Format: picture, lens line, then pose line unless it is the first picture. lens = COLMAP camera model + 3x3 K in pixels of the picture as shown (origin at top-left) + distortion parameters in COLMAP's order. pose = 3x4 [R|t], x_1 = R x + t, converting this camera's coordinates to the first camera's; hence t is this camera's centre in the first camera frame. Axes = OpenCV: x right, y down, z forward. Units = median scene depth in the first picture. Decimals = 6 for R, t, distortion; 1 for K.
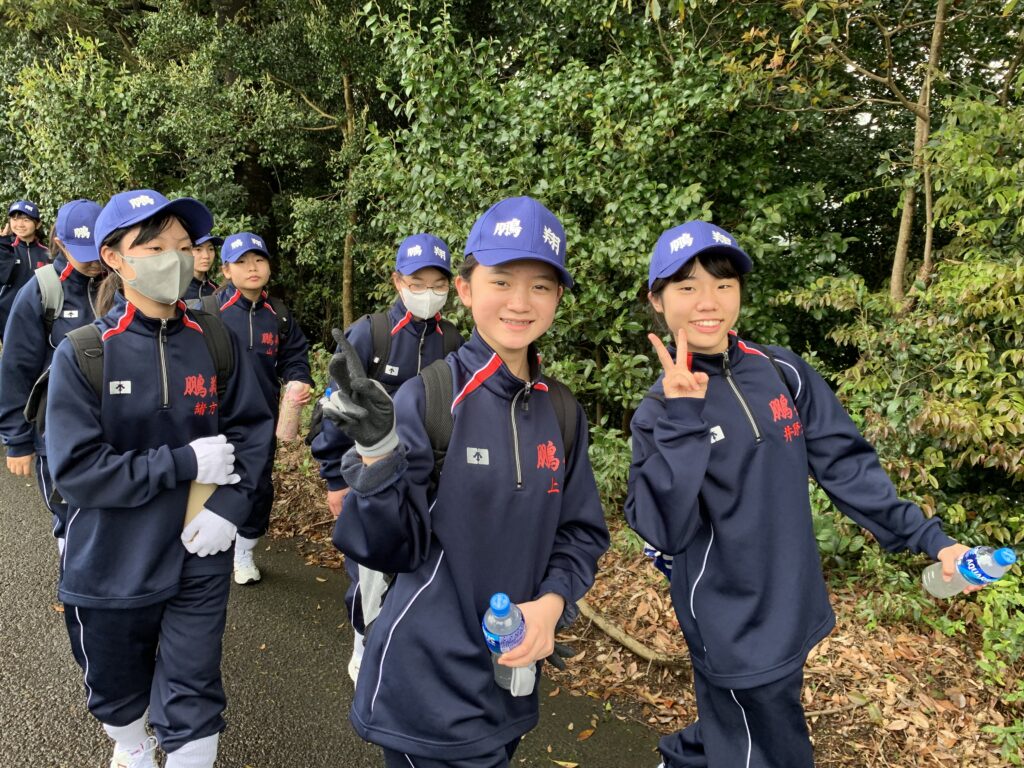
lens RADIAL K [[774.8, 0, 520.0], [0, 774.8, 368.3], [0, 0, 1]] dist [0.015291, -0.014822]
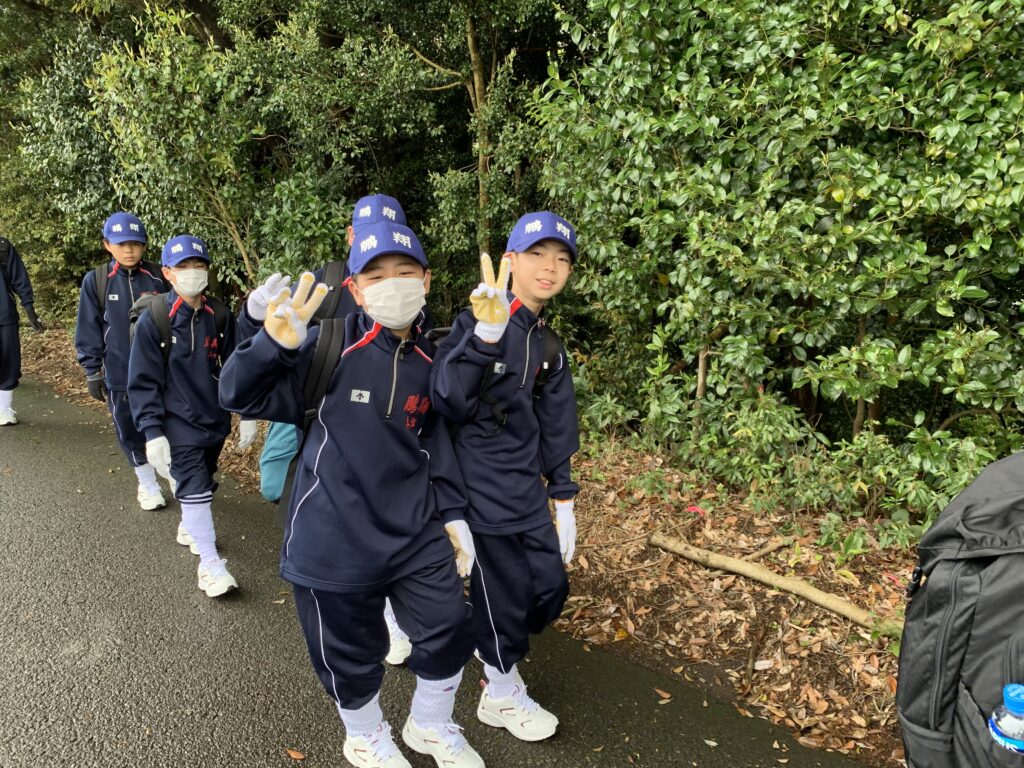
lens RADIAL K [[774.8, 0, 524.2], [0, 774.8, 369.9], [0, 0, 1]] dist [0.015291, -0.014822]
pose [[0.993574, -0.092659, -0.065005, -0.153492], [0.095957, 0.994150, 0.049587, -0.038204], [0.060030, -0.055506, 0.996652, 0.152798]]
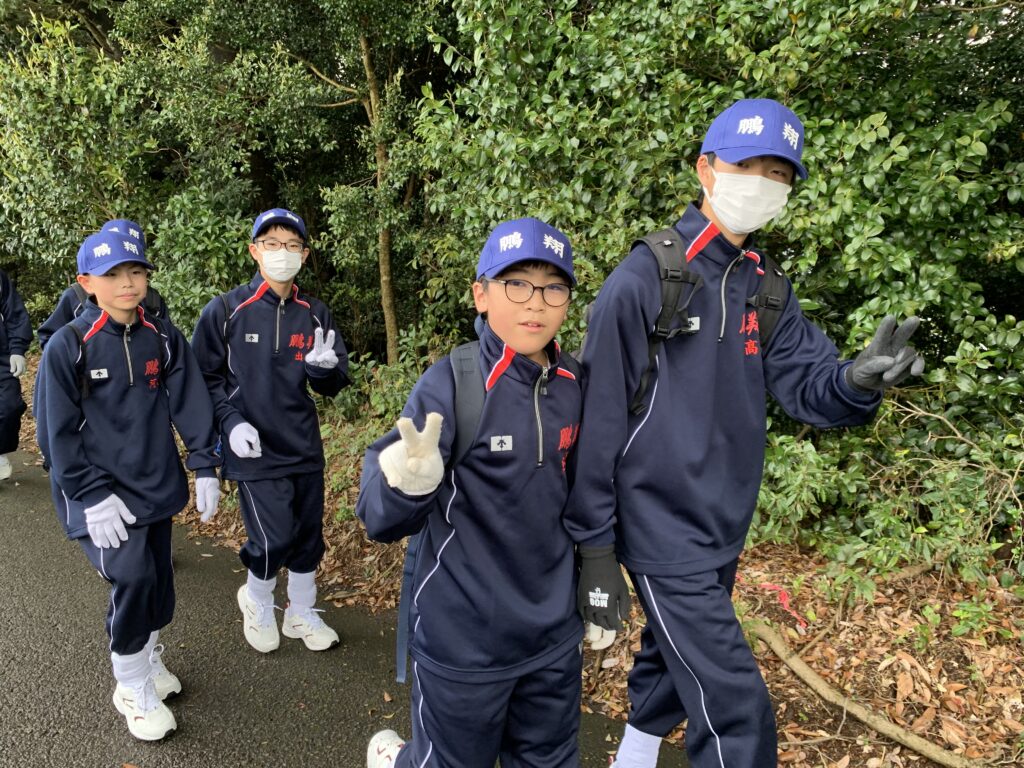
lens RADIAL K [[774.8, 0, 523.2], [0, 774.8, 368.4], [0, 0, 1]] dist [0.015291, -0.014822]
pose [[0.994863, -0.100833, 0.008962, -0.098979], [0.100455, 0.994301, 0.035711, -0.030905], [-0.012512, -0.034627, 0.999322, 0.140006]]
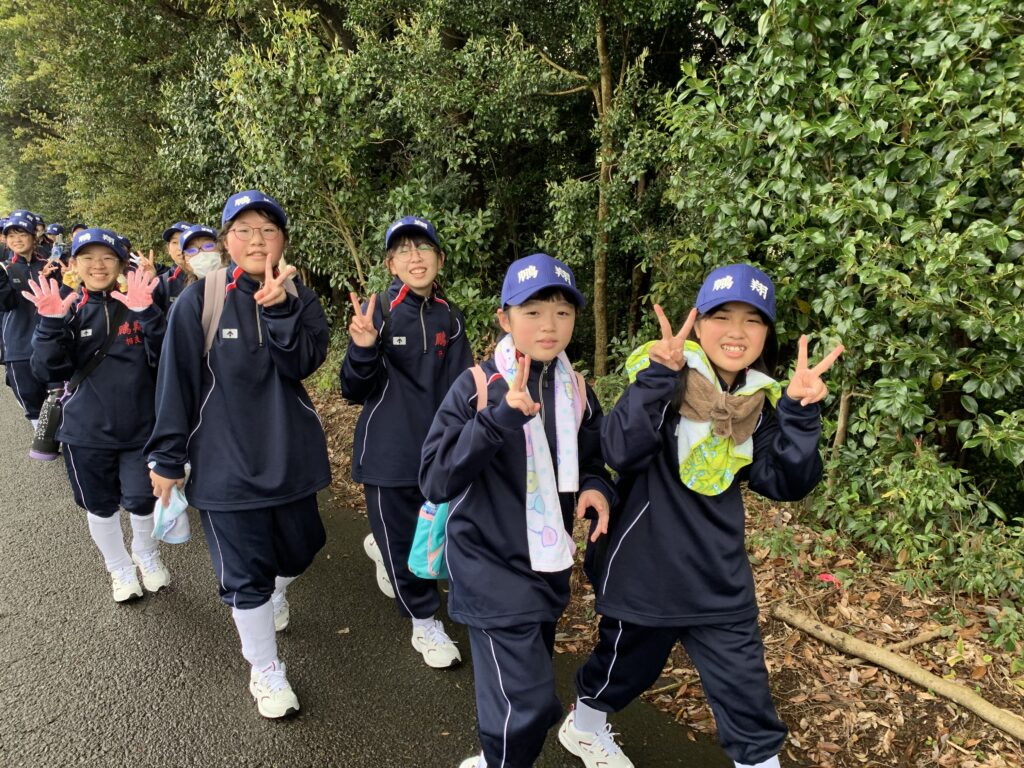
lens RADIAL K [[774.8, 0, 524.2], [0, 774.8, 378.8], [0, 0, 1]] dist [0.015291, -0.014822]
pose [[0.978311, -0.032769, -0.204532, -0.158466], [0.040189, 0.998672, 0.032229, -0.044884], [0.203205, -0.039749, 0.978329, 0.213471]]
